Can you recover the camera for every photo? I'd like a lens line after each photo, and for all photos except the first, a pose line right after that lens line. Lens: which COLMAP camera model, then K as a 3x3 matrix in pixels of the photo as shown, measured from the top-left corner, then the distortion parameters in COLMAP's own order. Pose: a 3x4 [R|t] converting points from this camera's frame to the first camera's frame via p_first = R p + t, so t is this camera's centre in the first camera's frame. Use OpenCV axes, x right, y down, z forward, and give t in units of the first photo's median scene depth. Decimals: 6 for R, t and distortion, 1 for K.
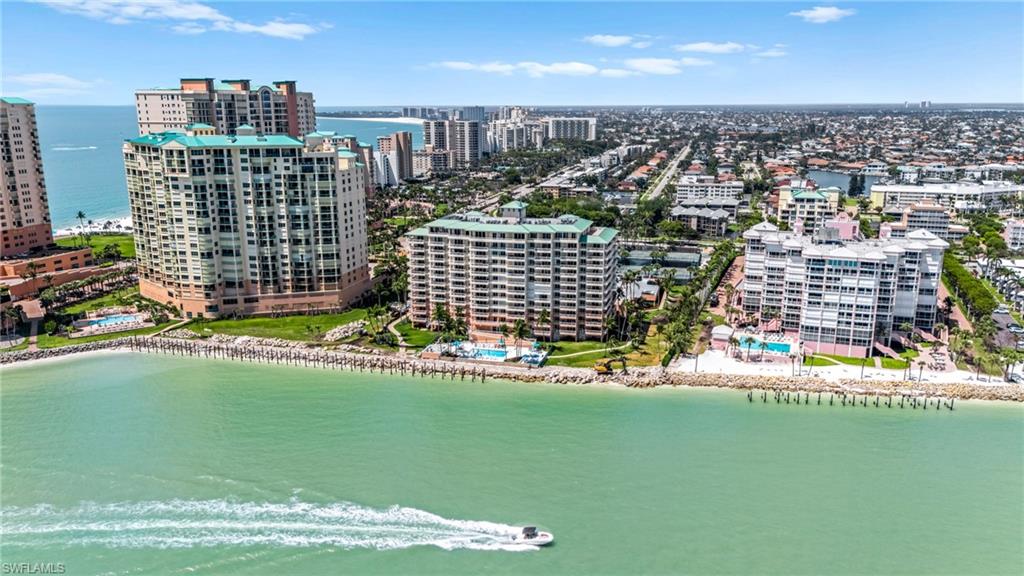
lens RADIAL K [[738.5, 0, 514.8], [0, 738.5, 300.8], [0, 0, 1]] dist [0.064098, -0.064292]
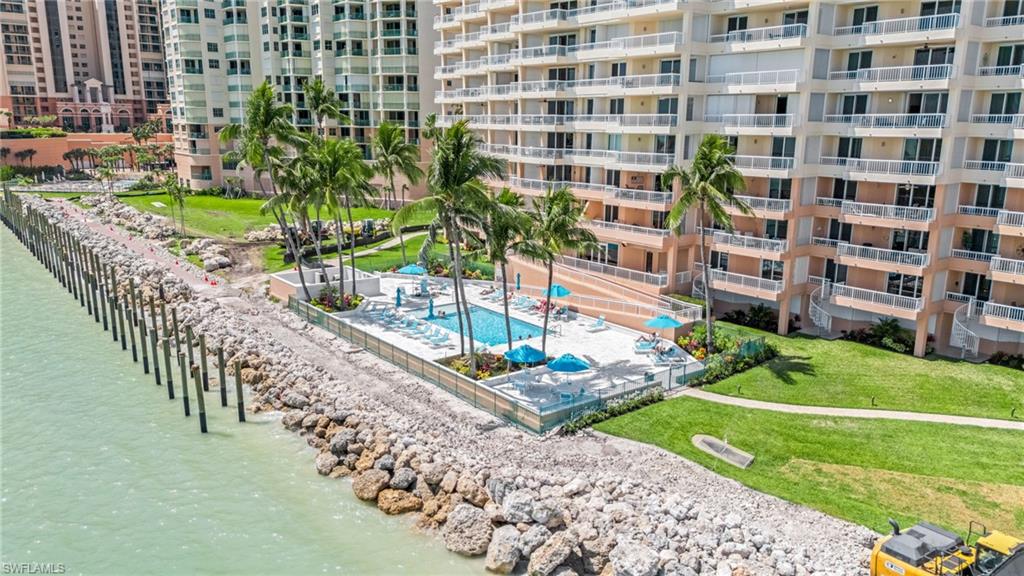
lens RADIAL K [[738.5, 0, 514.8], [0, 738.5, 300.8], [0, 0, 1]] dist [0.064098, -0.064292]
pose [[0.794807, 0.149853, -0.588070, 0.100884], [-0.162016, 0.986258, 0.032347, 0.047469], [0.584836, 0.069567, 0.808163, 0.714167]]
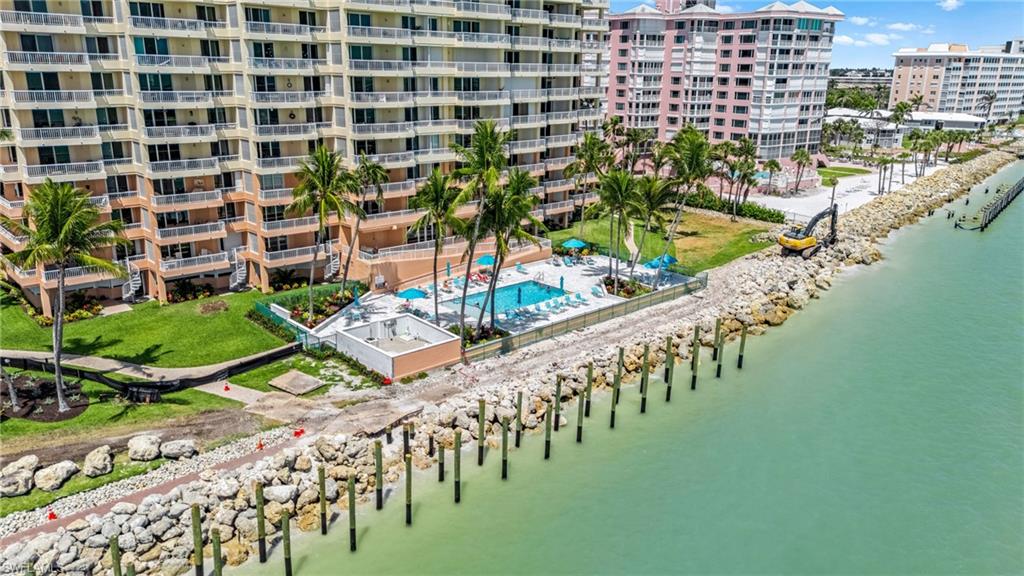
lens RADIAL K [[738.5, 0, 514.8], [0, 738.5, 300.8], [0, 0, 1]] dist [0.064098, -0.064292]
pose [[0.552635, -0.249622, 0.795163, -0.240028], [0.193103, 0.966480, 0.169197, 0.018940], [-0.810744, 0.060044, 0.582313, 0.724620]]
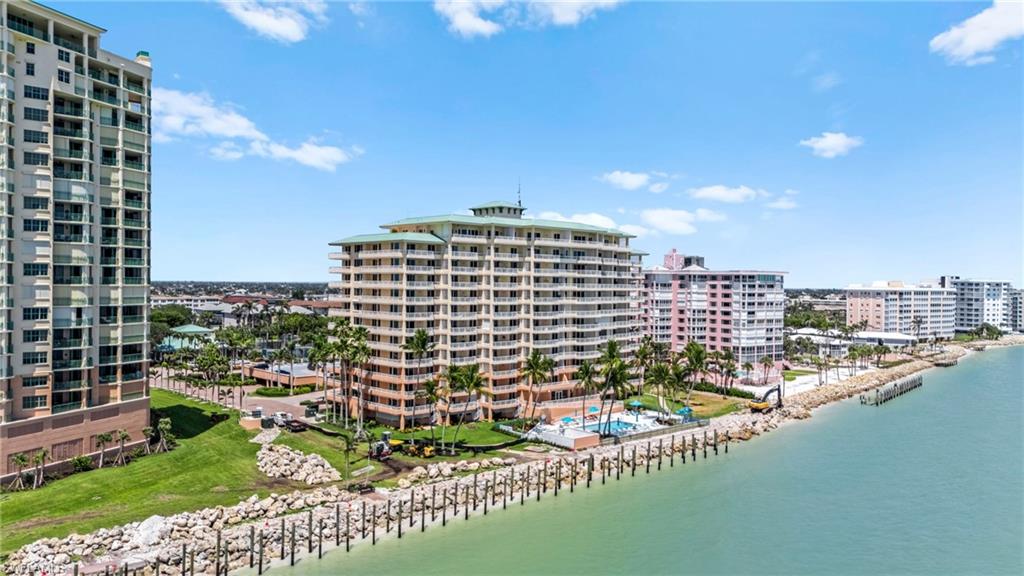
lens RADIAL K [[738.5, 0, 514.8], [0, 738.5, 300.8], [0, 0, 1]] dist [0.064098, -0.064292]
pose [[0.557850, -0.017289, 0.829762, -0.497443], [0.192949, 0.975091, -0.109402, 0.020031], [-0.807202, 0.221131, 0.547290, 0.629098]]
